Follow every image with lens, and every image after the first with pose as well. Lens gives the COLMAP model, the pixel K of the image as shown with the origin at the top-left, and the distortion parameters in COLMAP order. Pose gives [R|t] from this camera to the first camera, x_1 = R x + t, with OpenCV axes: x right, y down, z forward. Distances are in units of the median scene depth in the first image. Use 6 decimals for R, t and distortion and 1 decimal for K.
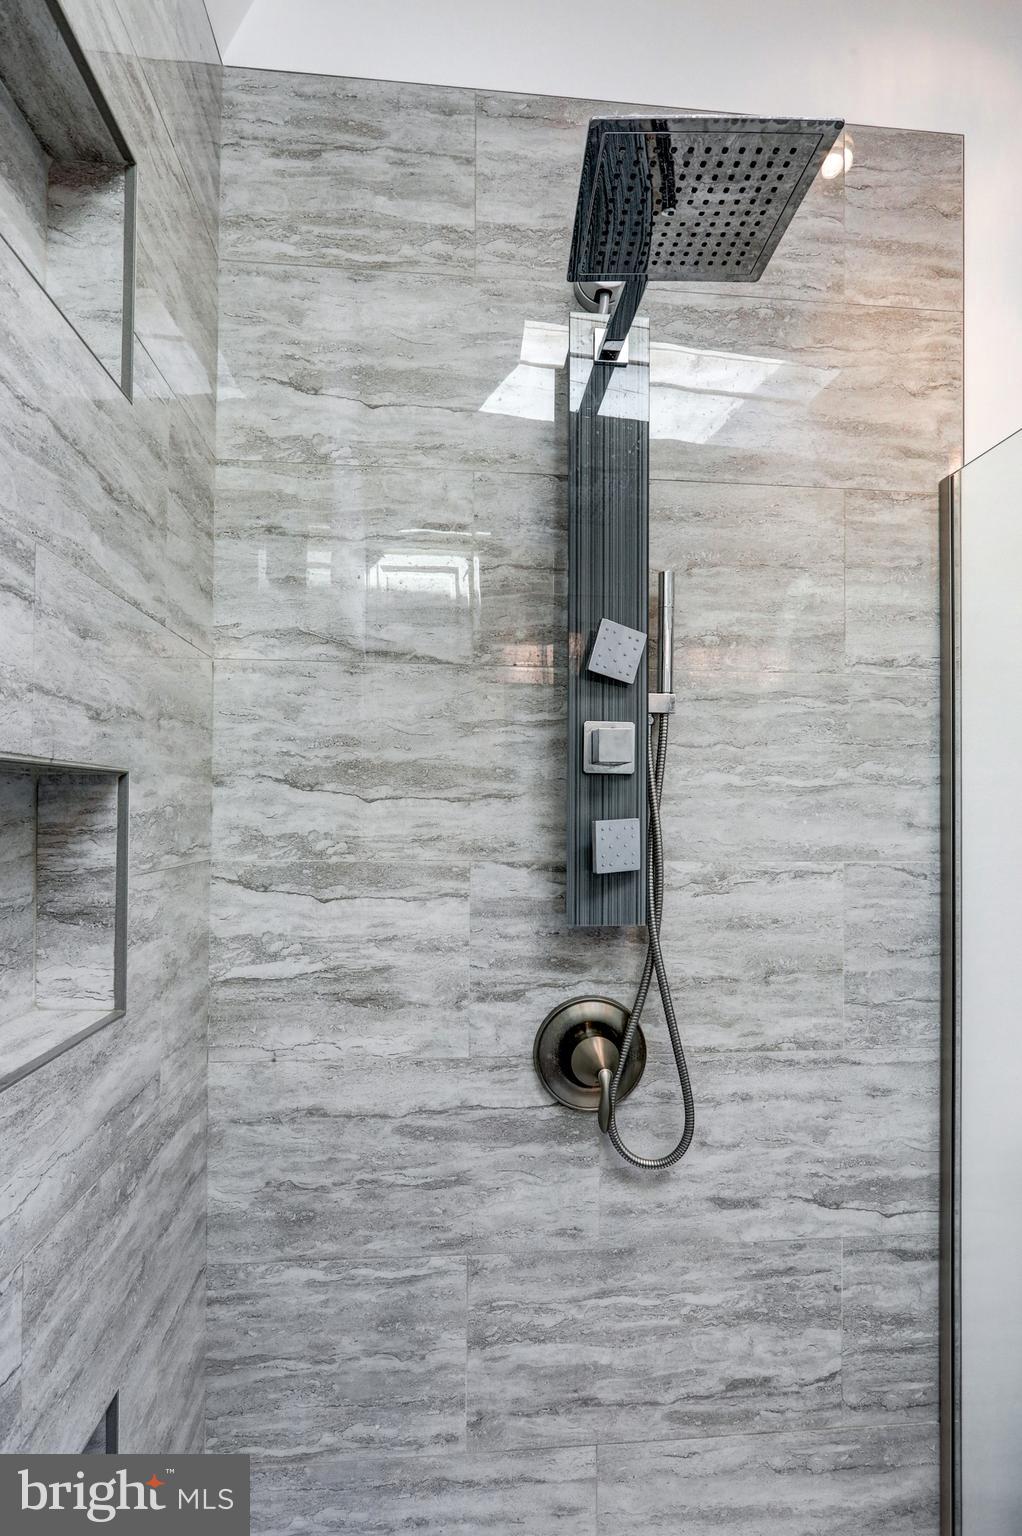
lens RADIAL K [[754.2, 0, 506.2], [0, 754.2, 802.3], [0, 0, 1]] dist [-0.000441, -0.000135]
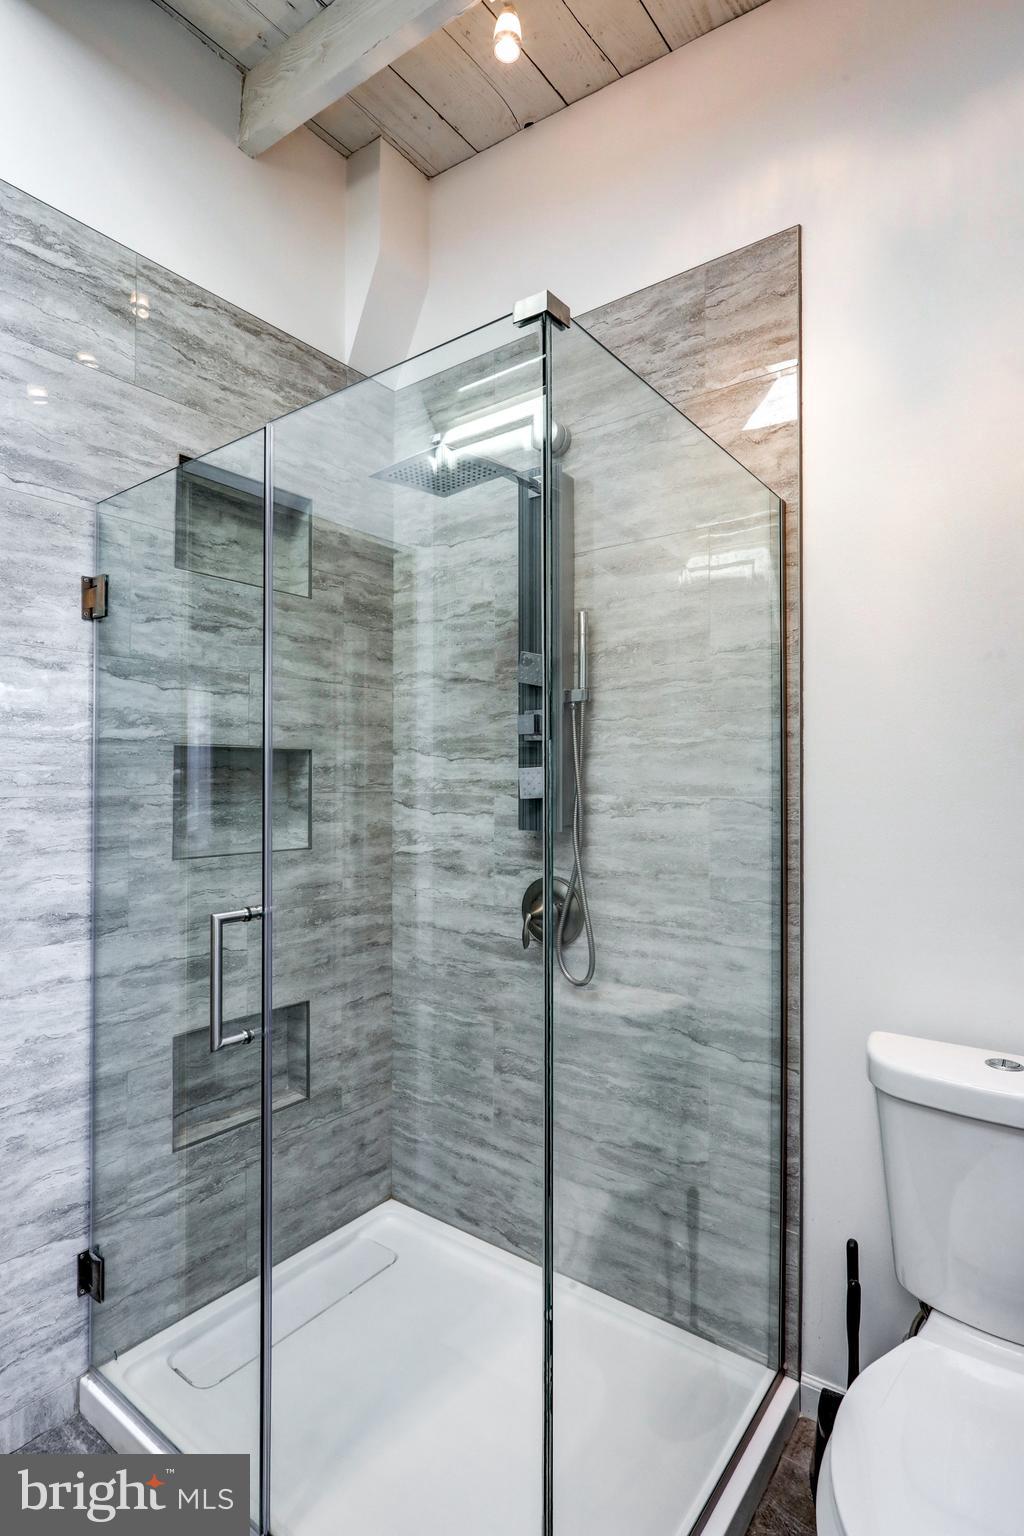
lens RADIAL K [[789.9, 0, 511.4], [0, 789.9, 771.7], [0, 0, 1]] dist [-0.001298, 0.000000]
pose [[0.746170, -0.014136, -0.665605, 1.165555], [0.013330, 0.999891, -0.006293, 0.038193], [0.665622, -0.004177, 0.746277, -0.330377]]
